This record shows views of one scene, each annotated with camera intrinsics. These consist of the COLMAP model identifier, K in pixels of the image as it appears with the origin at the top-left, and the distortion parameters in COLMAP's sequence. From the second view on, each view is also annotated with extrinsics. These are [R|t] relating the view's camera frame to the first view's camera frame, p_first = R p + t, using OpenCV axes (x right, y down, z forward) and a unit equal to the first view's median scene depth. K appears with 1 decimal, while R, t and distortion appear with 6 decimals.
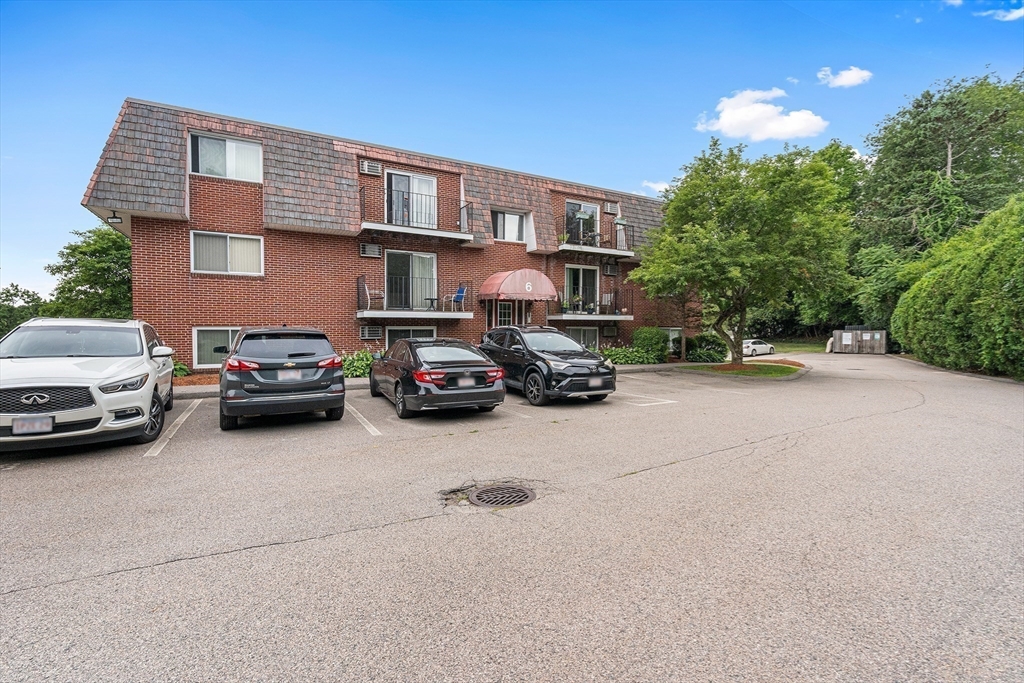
lens RADIAL K [[477.7, 0, 513.5], [0, 477.7, 344.2], [0, 0, 1]] dist [-0.000194, 0.000046]
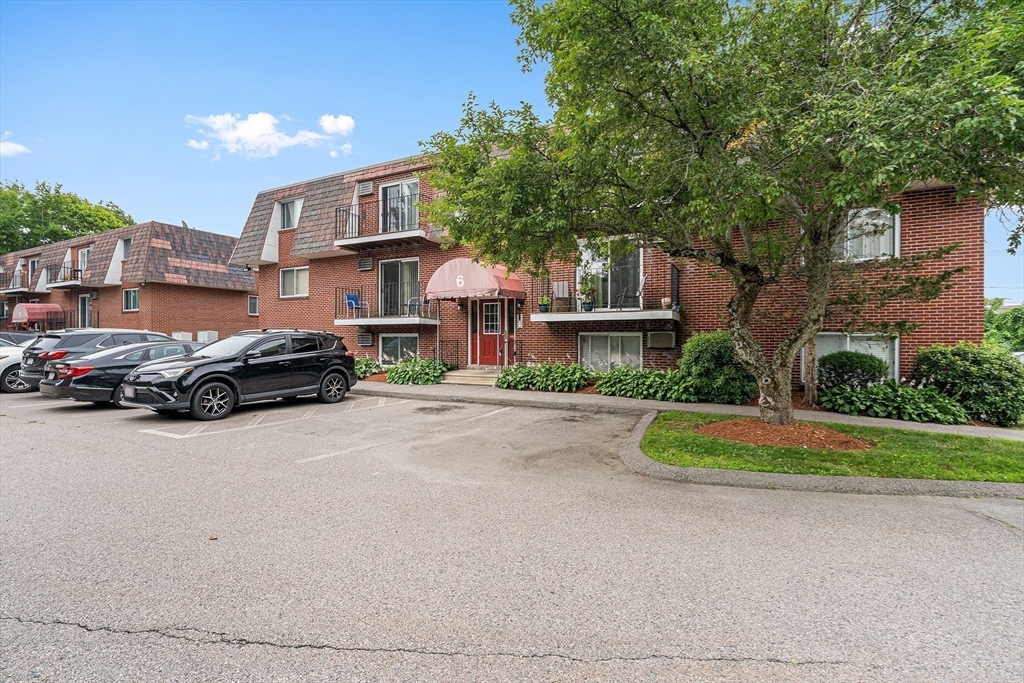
lens RADIAL K [[477.7, 0, 514.4], [0, 477.7, 337.0], [0, 0, 1]] dist [-0.000194, 0.000046]
pose [[0.516542, -0.003466, -0.856255, 0.782388], [-0.029667, 0.999319, -0.021942, -0.015998], [0.855748, 0.036736, 0.516088, 0.714500]]
